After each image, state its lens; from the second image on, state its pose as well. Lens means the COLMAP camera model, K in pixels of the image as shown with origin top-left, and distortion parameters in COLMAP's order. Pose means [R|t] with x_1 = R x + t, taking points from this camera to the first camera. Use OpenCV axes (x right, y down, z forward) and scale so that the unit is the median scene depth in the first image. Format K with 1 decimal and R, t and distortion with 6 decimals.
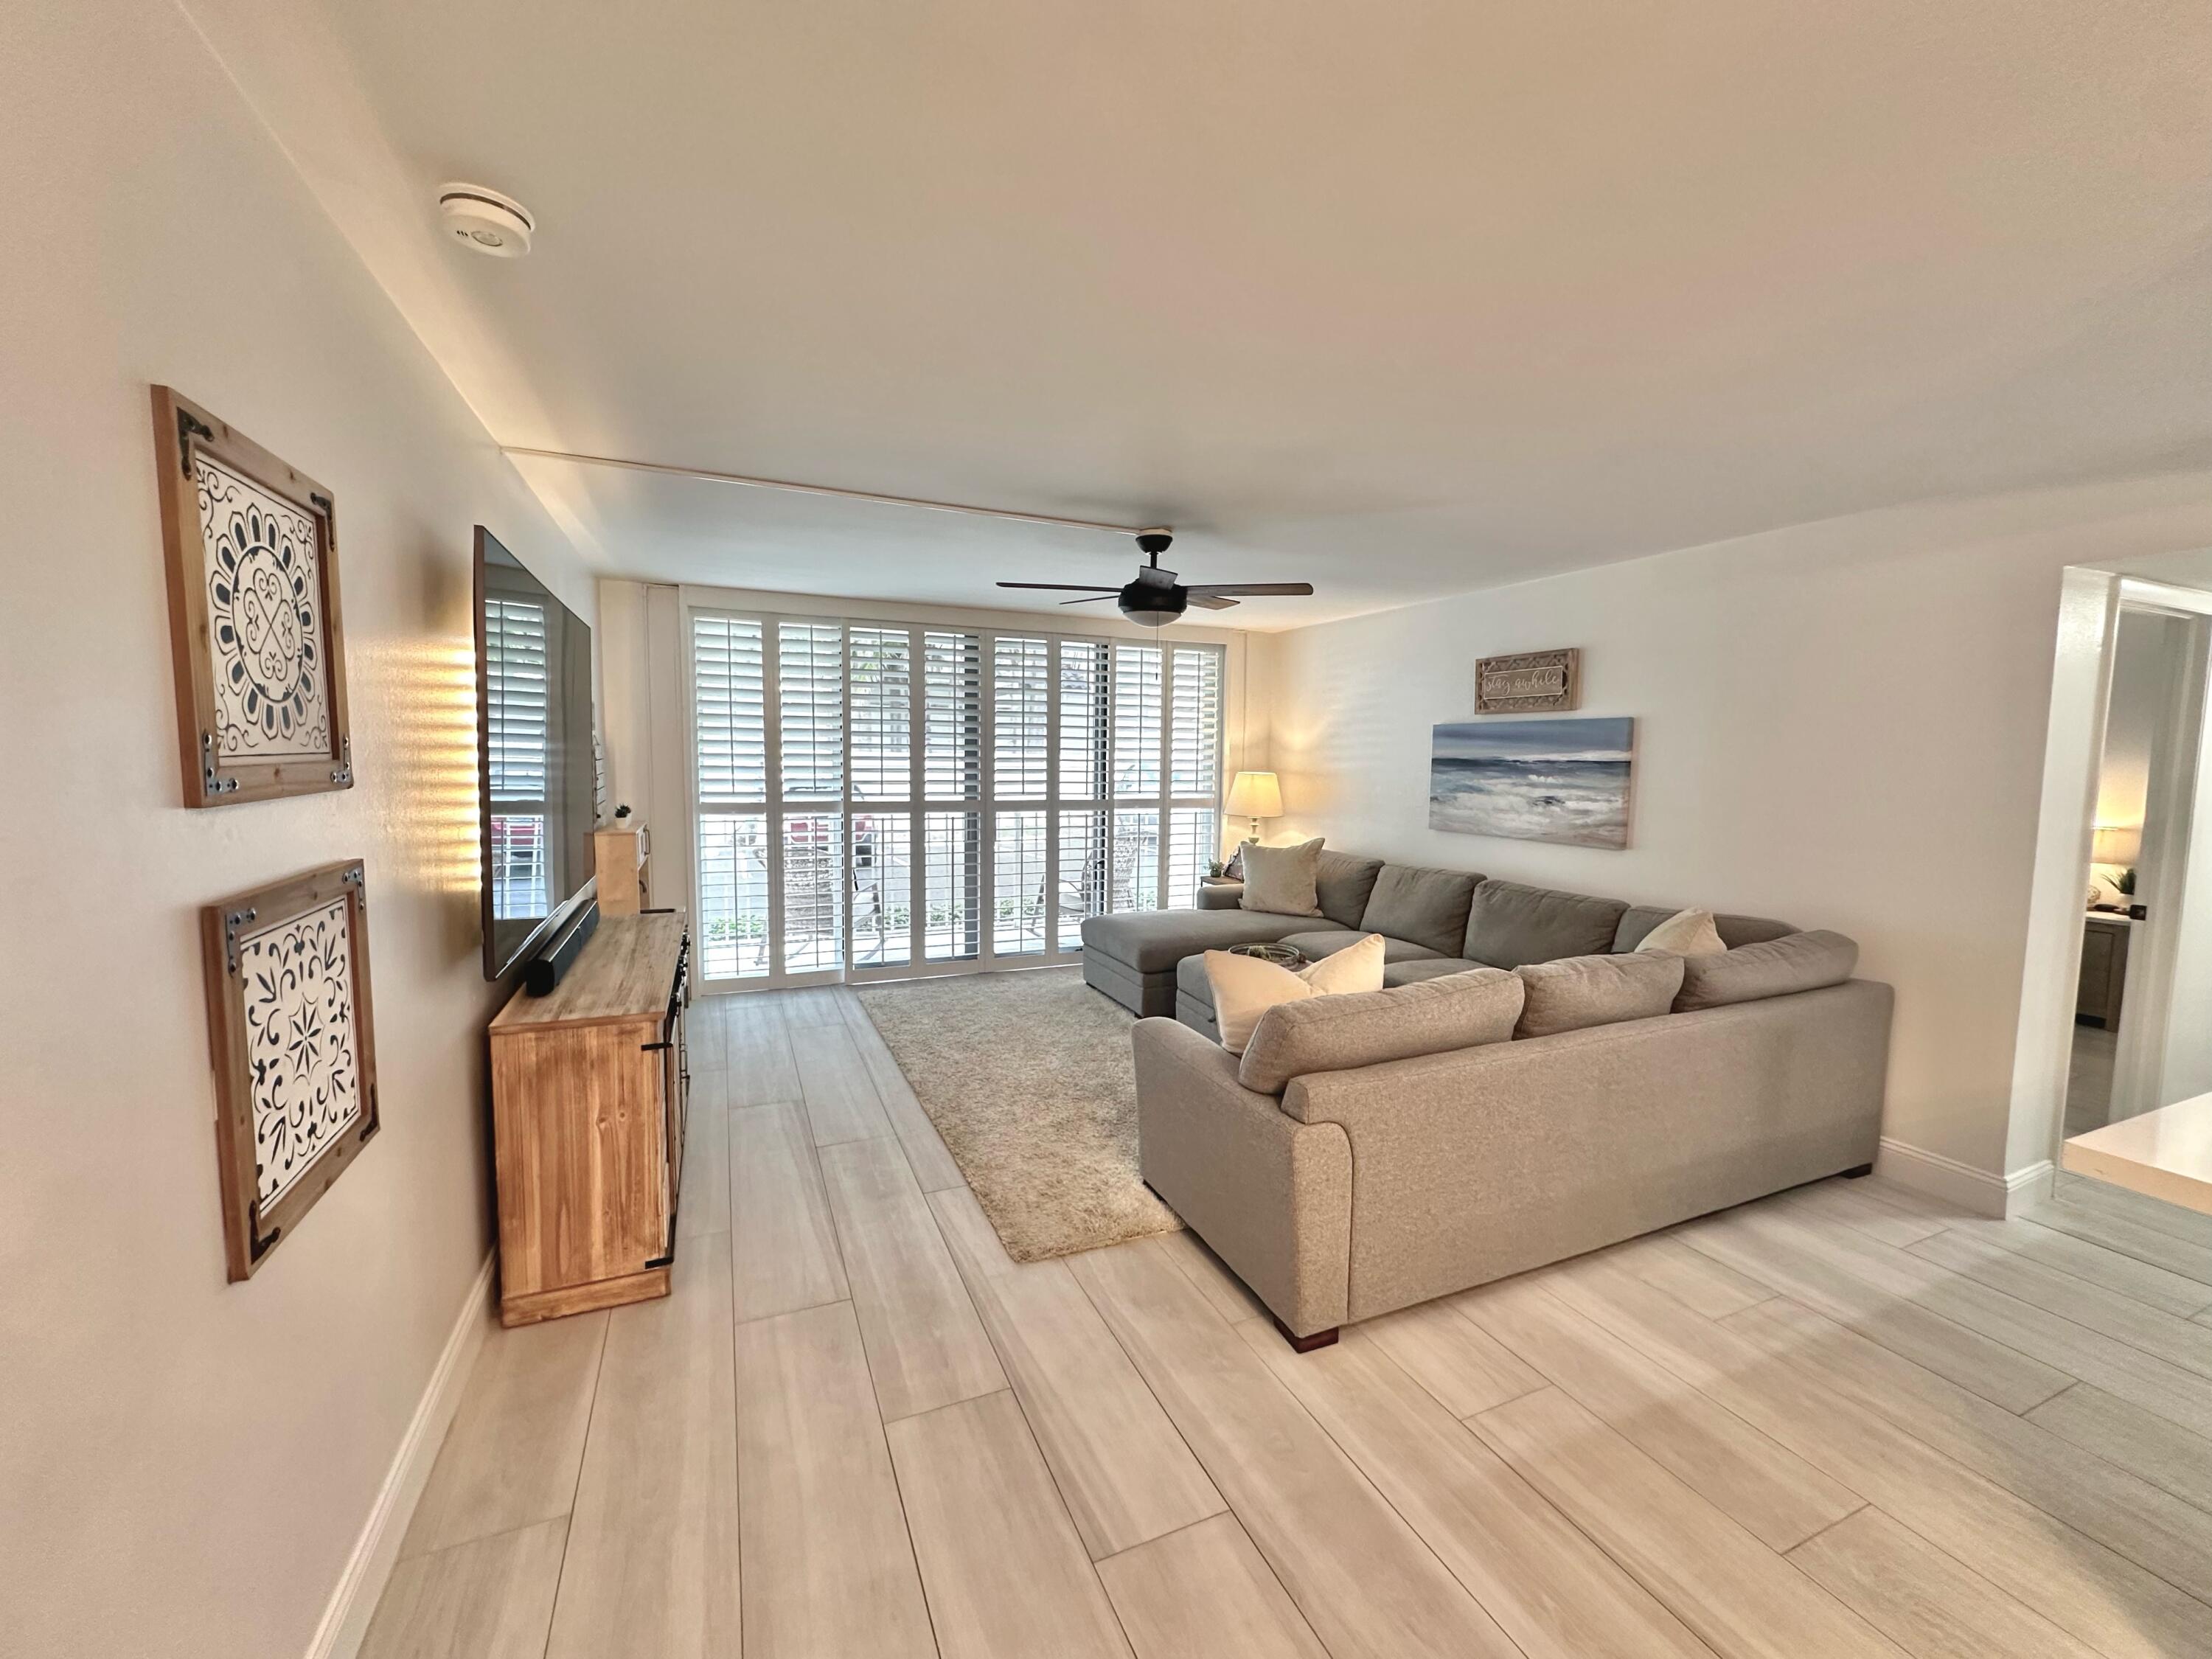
lens RADIAL K [[885.2, 0, 1113.9], [0, 885.2, 830.0], [0, 0, 1]] dist [0.001487, 0.000355]
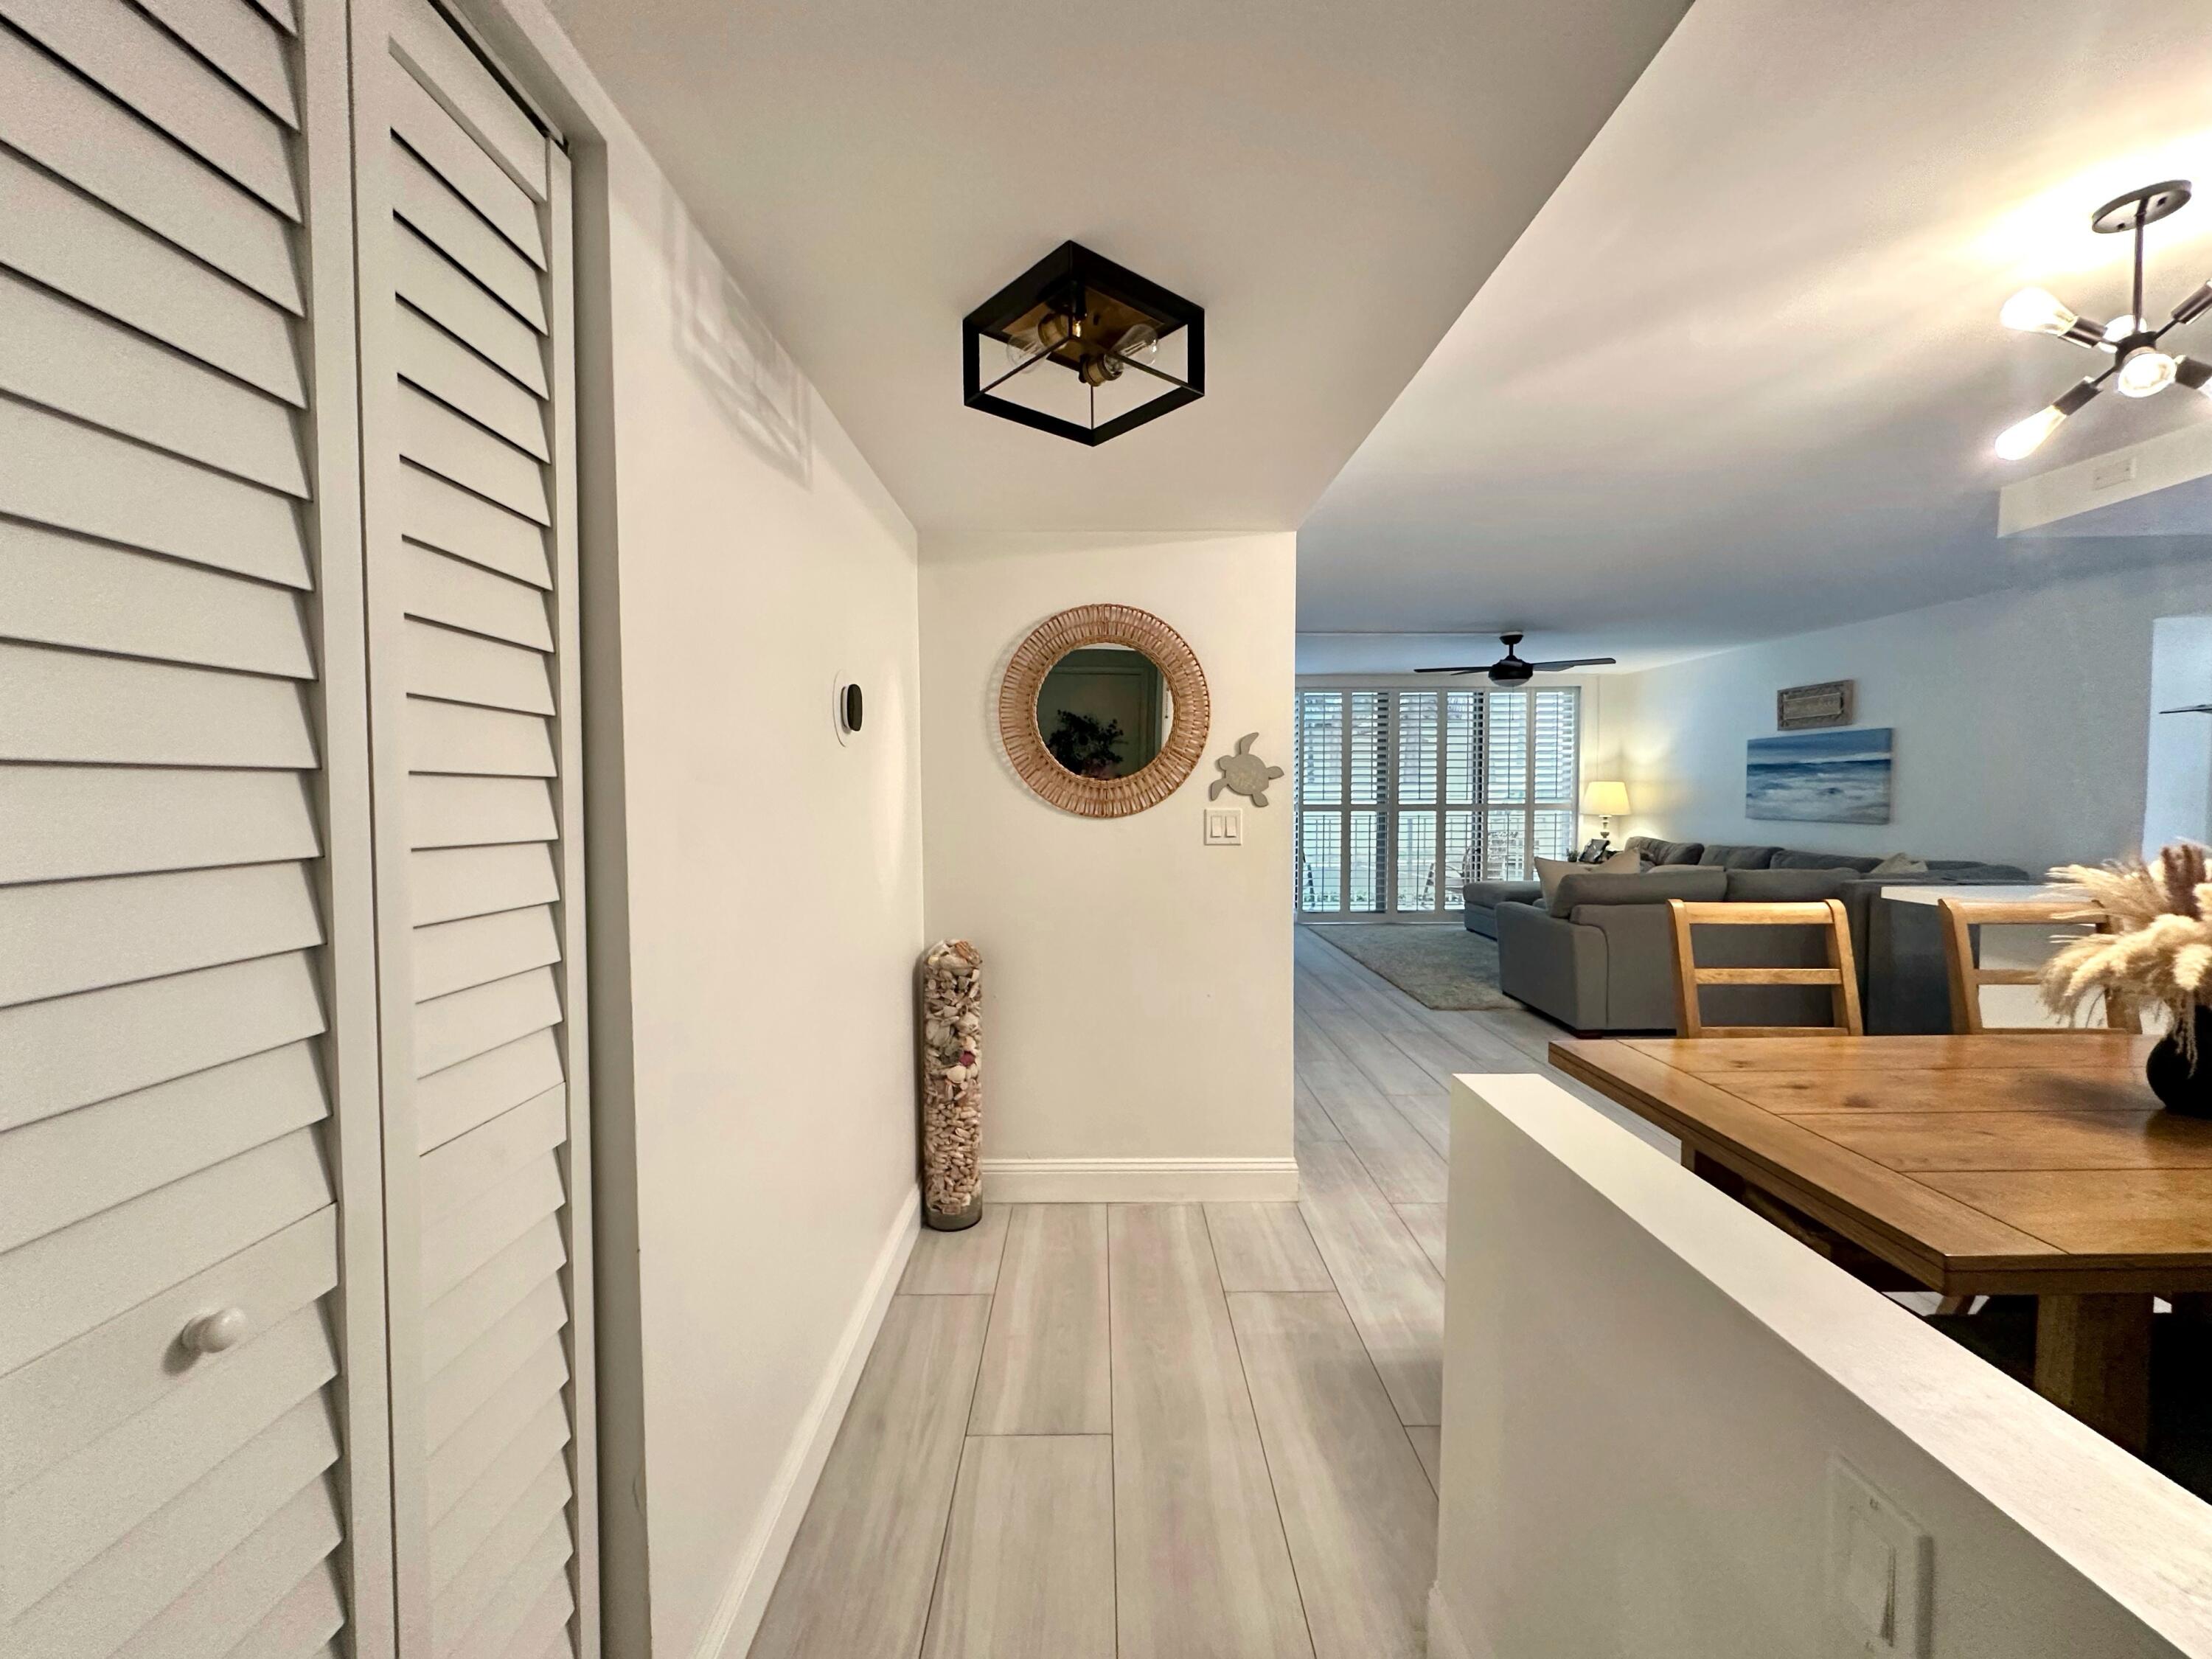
lens RADIAL K [[890.4, 0, 1102.7], [0, 890.4, 826.1], [0, 0, 1]] dist [-0.000693, -0.000075]
pose [[0.915242, -0.001059, -0.402902, 0.011830], [-0.018572, 0.998823, -0.044812, 0.095048], [0.402475, 0.048497, 0.914145, -0.652158]]
